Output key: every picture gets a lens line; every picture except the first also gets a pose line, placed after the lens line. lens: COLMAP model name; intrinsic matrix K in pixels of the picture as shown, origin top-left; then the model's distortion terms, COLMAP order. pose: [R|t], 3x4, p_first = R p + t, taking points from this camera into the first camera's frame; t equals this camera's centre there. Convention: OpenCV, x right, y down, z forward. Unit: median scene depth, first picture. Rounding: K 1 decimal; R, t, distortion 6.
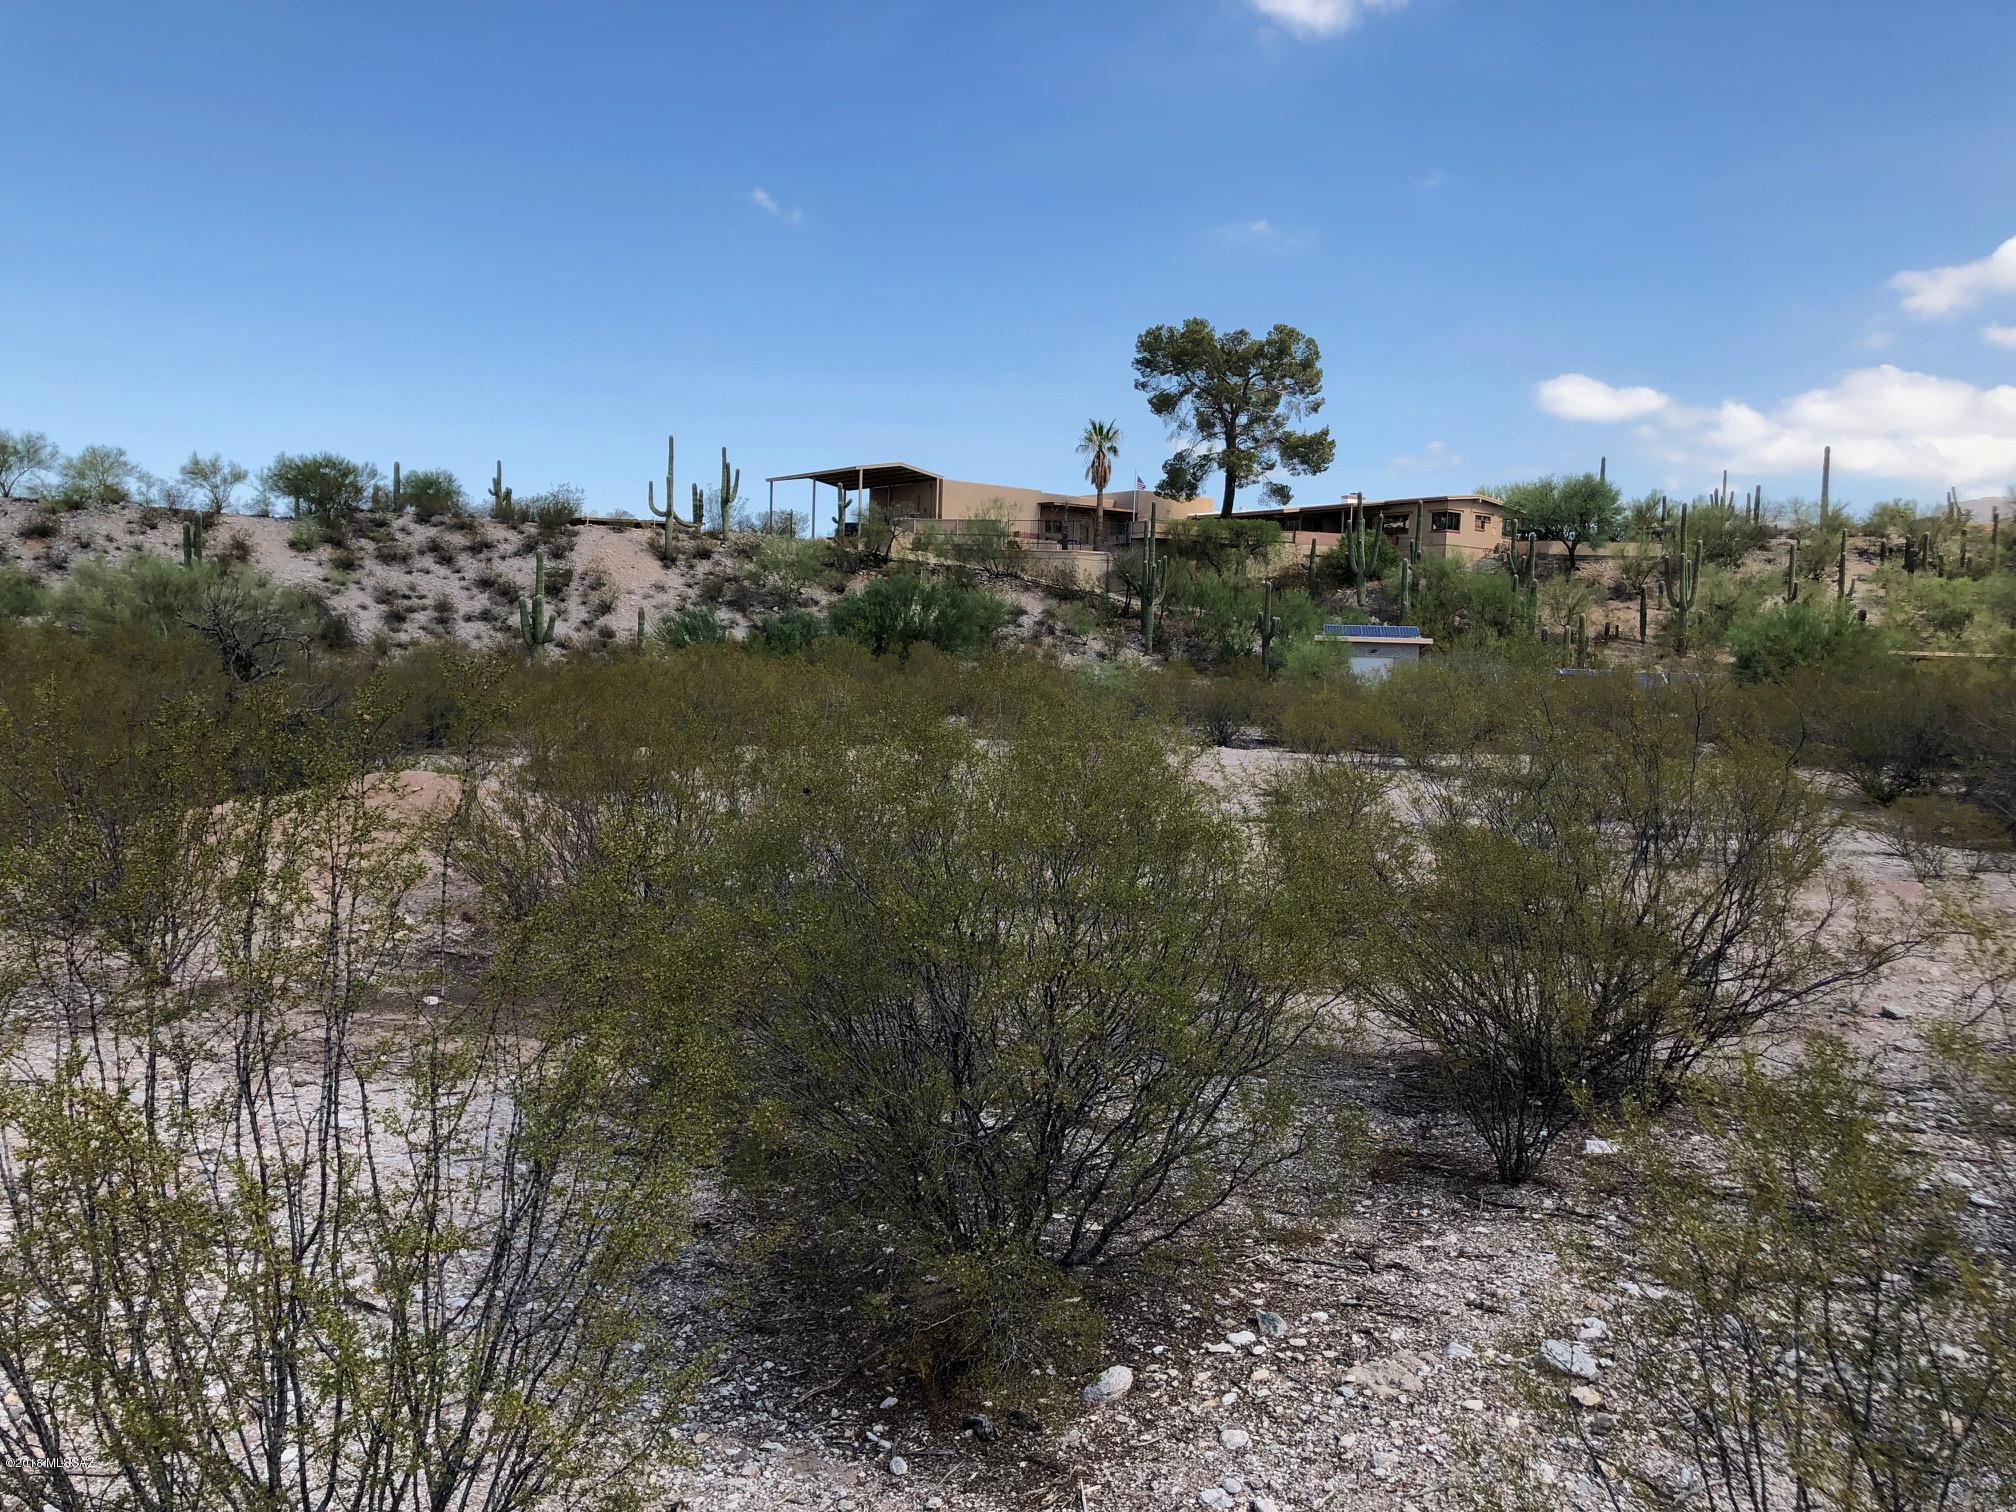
lens RADIAL K [[1666.1, 0, 987.6], [0, 1666.1, 741.1], [0, 0, 1]] dist [0.054372, -0.060521]
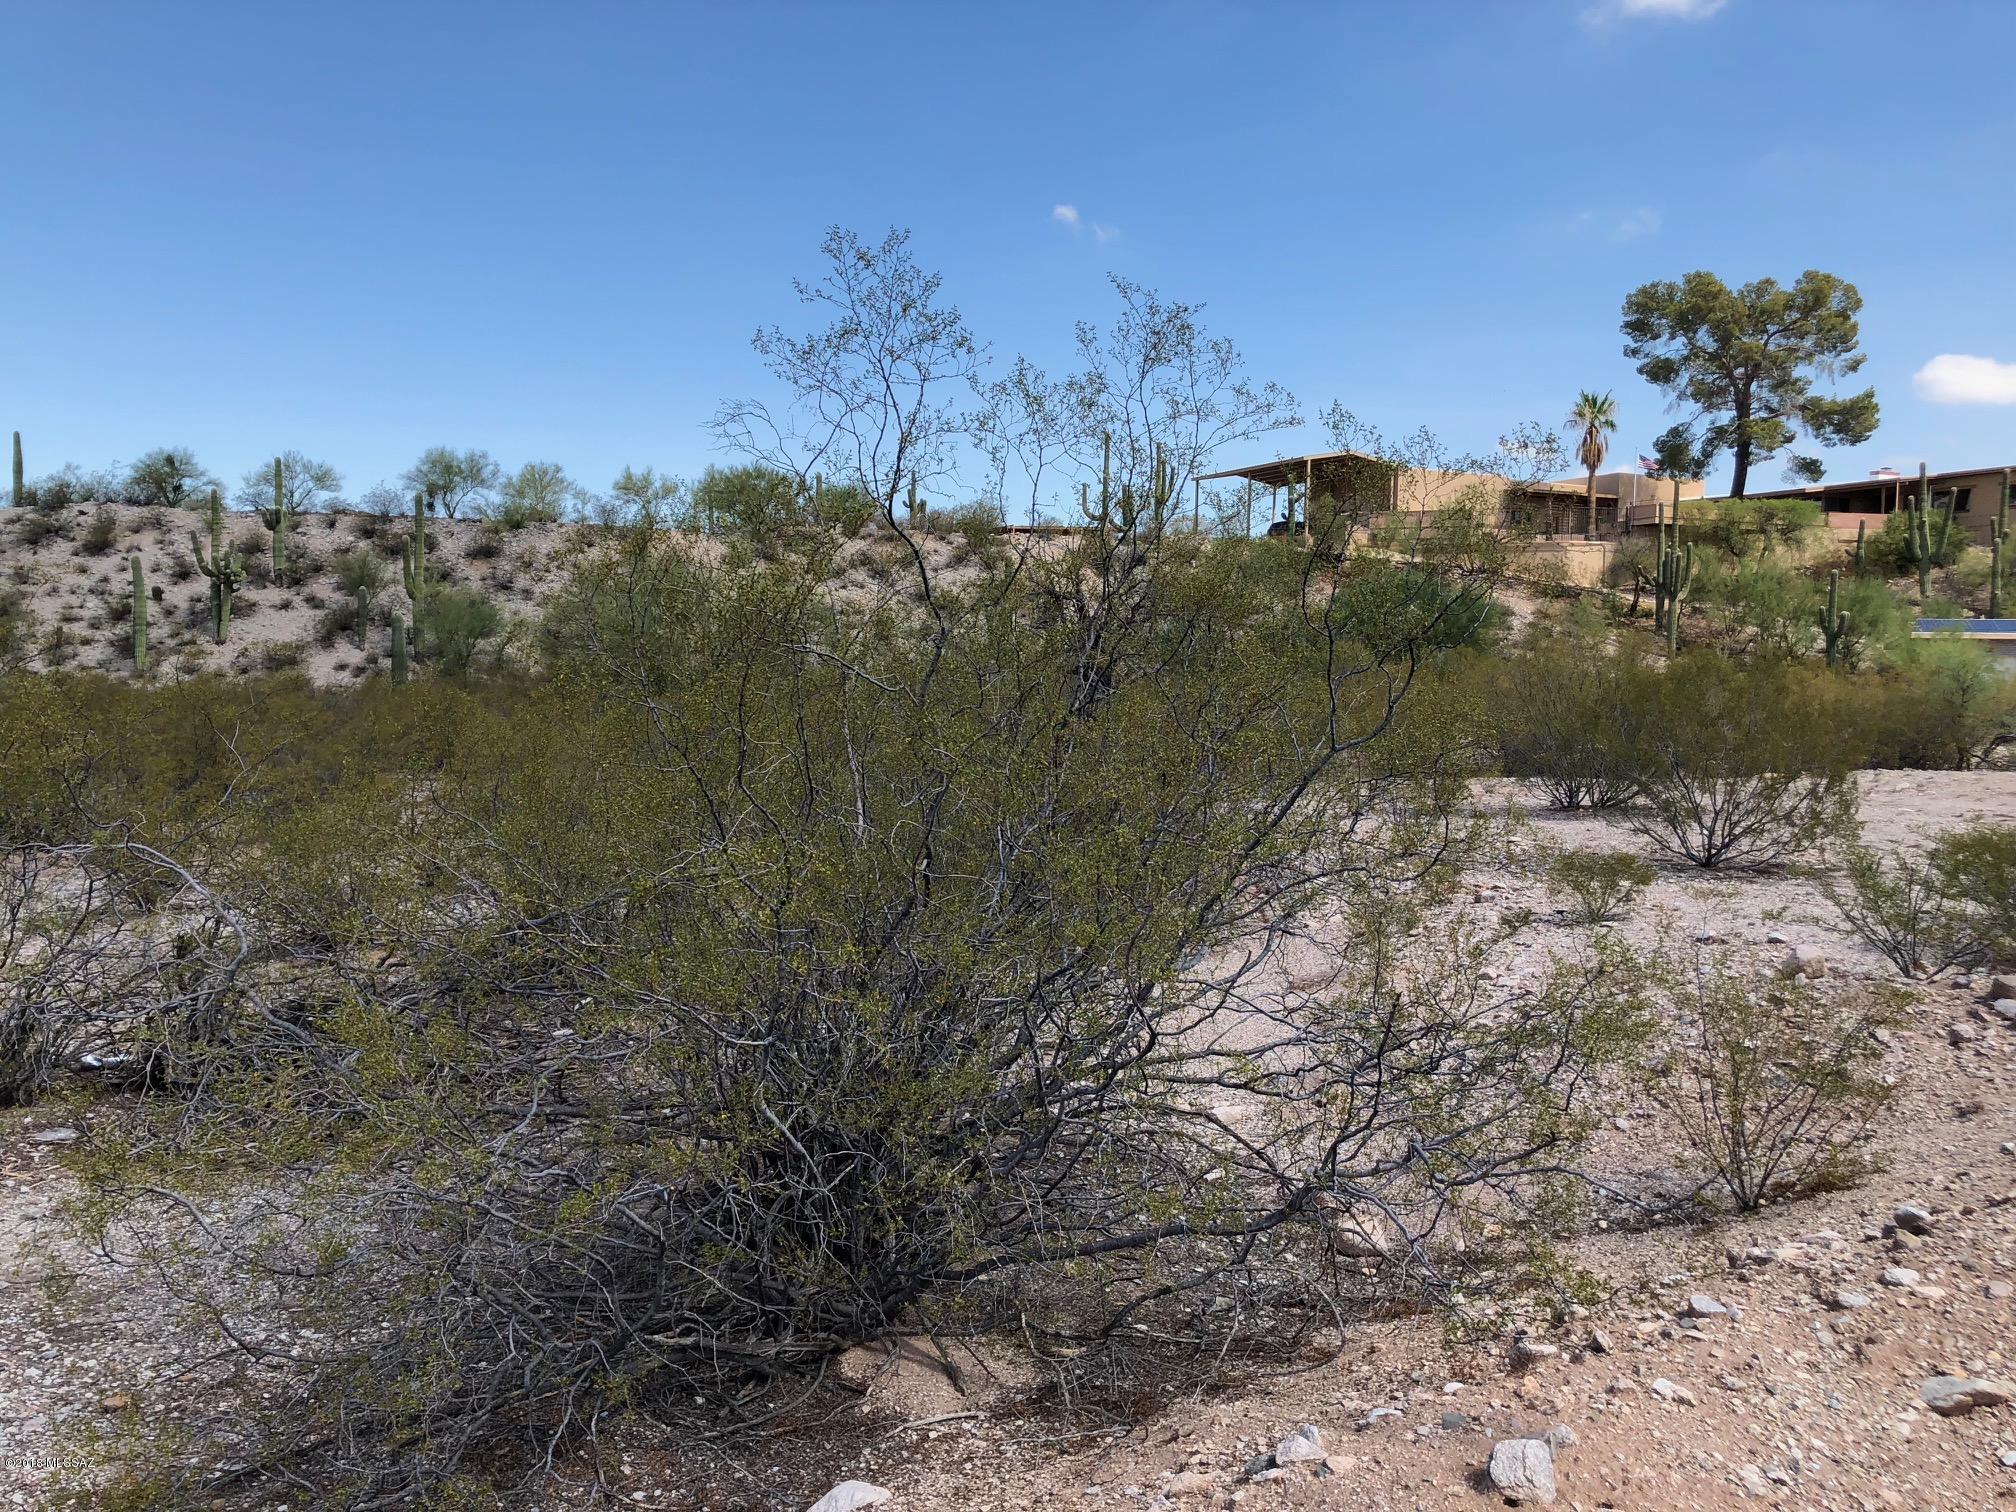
lens RADIAL K [[1666.1, 0, 1002.6], [0, 1666.1, 754.8], [0, 0, 1]] dist [0.054372, -0.060521]
pose [[0.983918, -0.006124, -0.178515, -0.078992], [0.005773, 0.999980, -0.002489, -0.002803], [0.178527, 0.001418, 0.983934, 0.084509]]
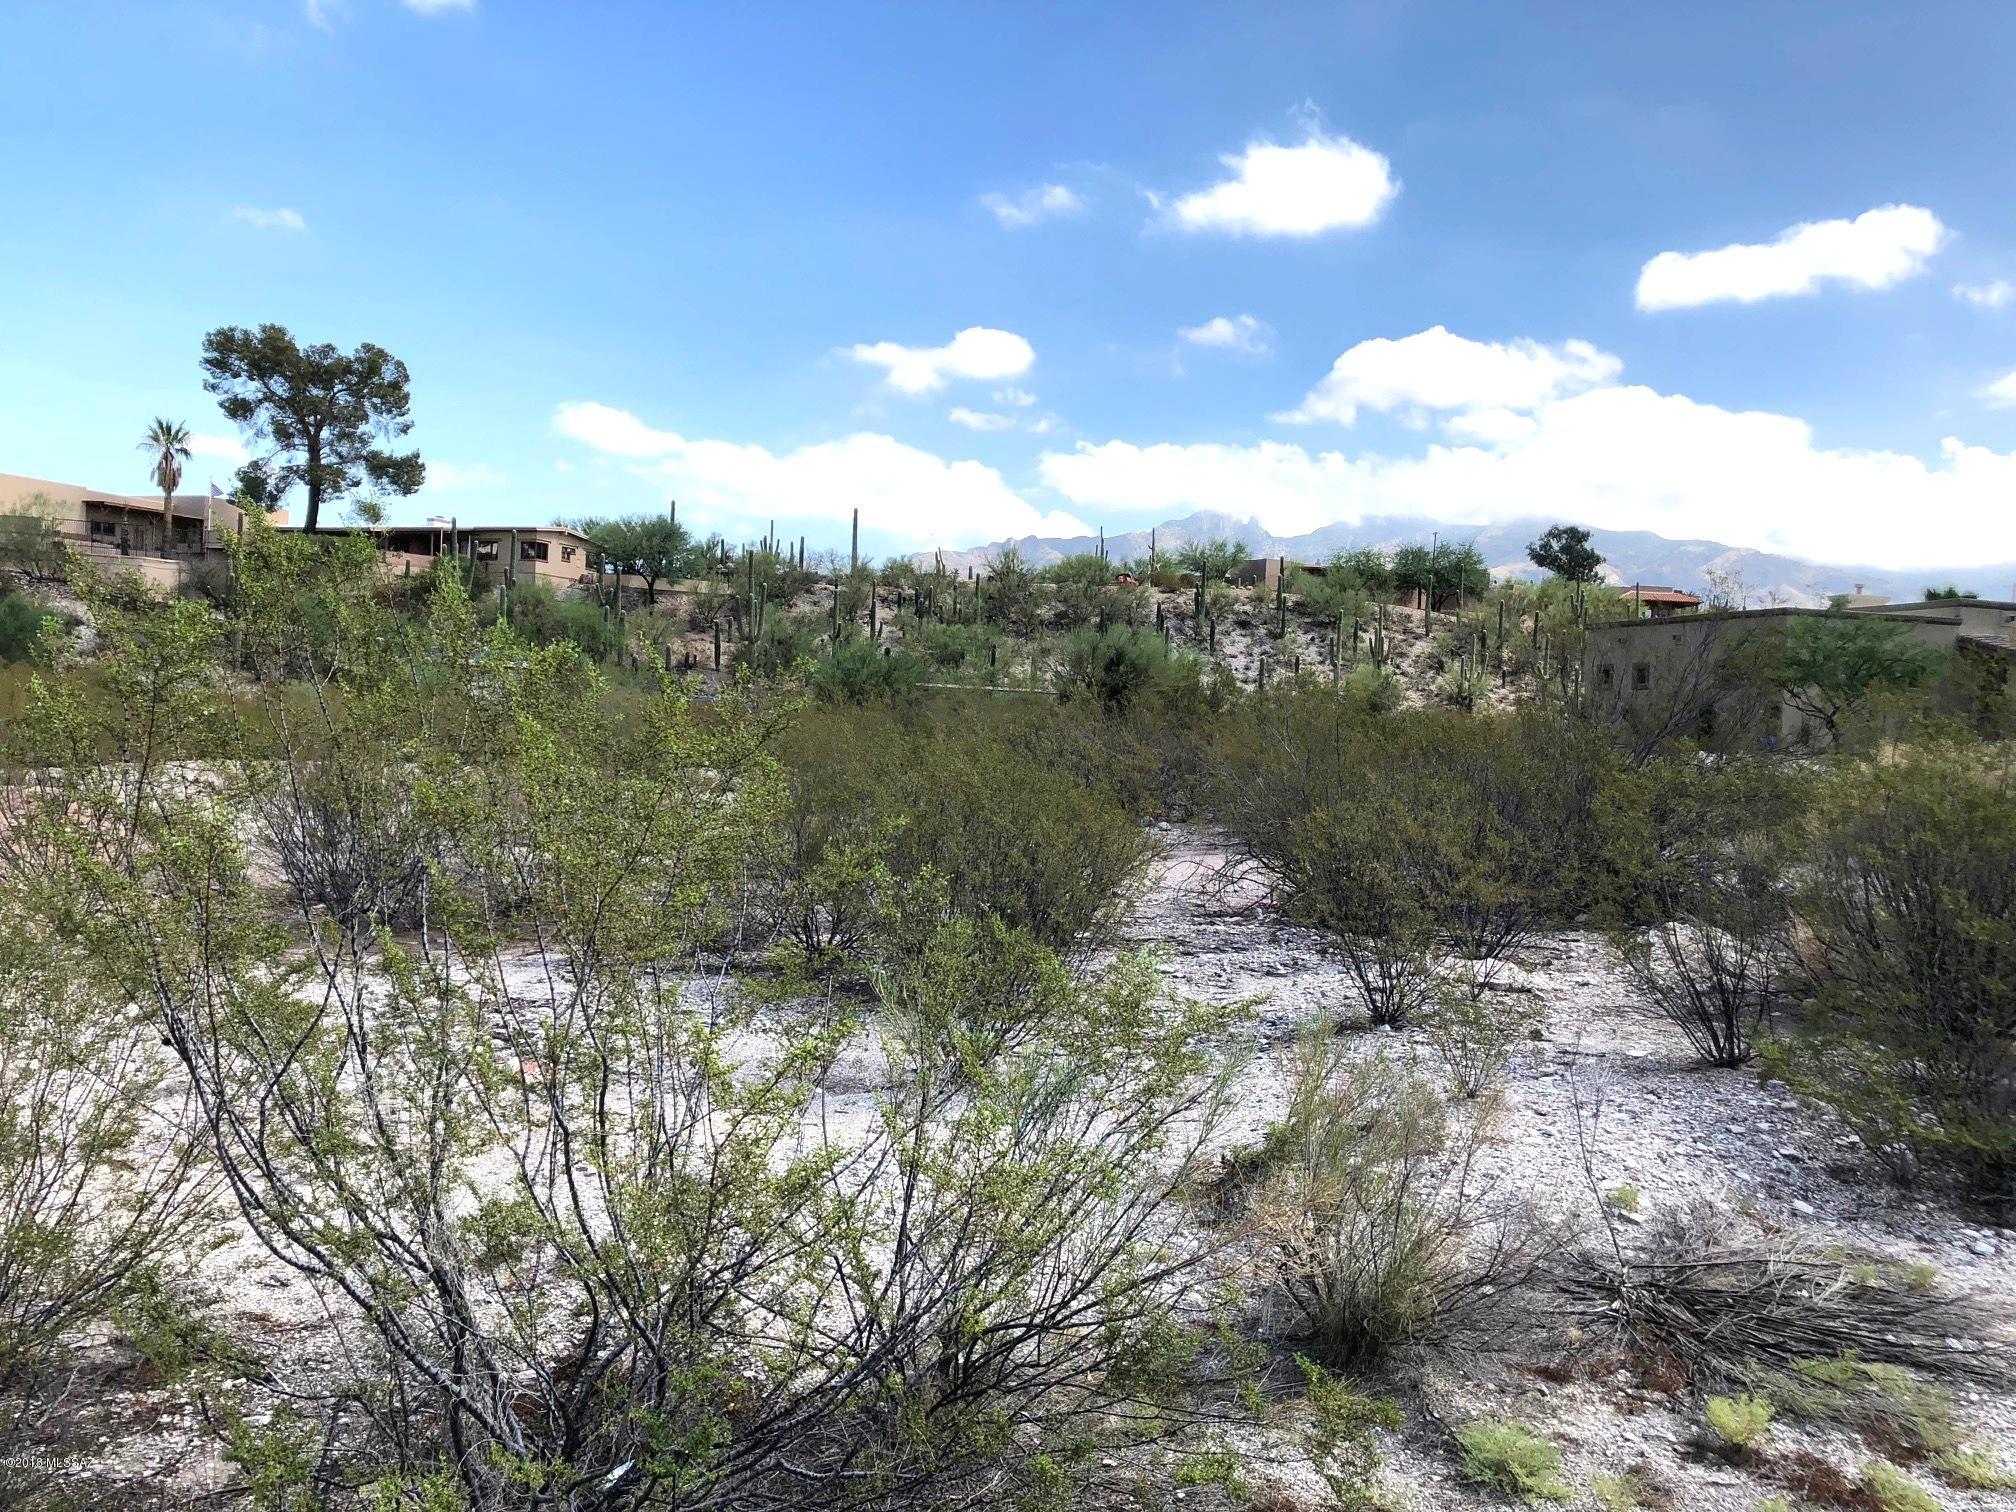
lens RADIAL K [[1666.1, 0, 1005.8], [0, 1666.1, 753.9], [0, 0, 1]] dist [0.054372, -0.060521]
pose [[0.841064, -0.008128, 0.540875, -0.048369], [0.010355, 0.999946, -0.001076, 0.000235], [-0.540837, 0.006506, 0.841102, -0.042445]]
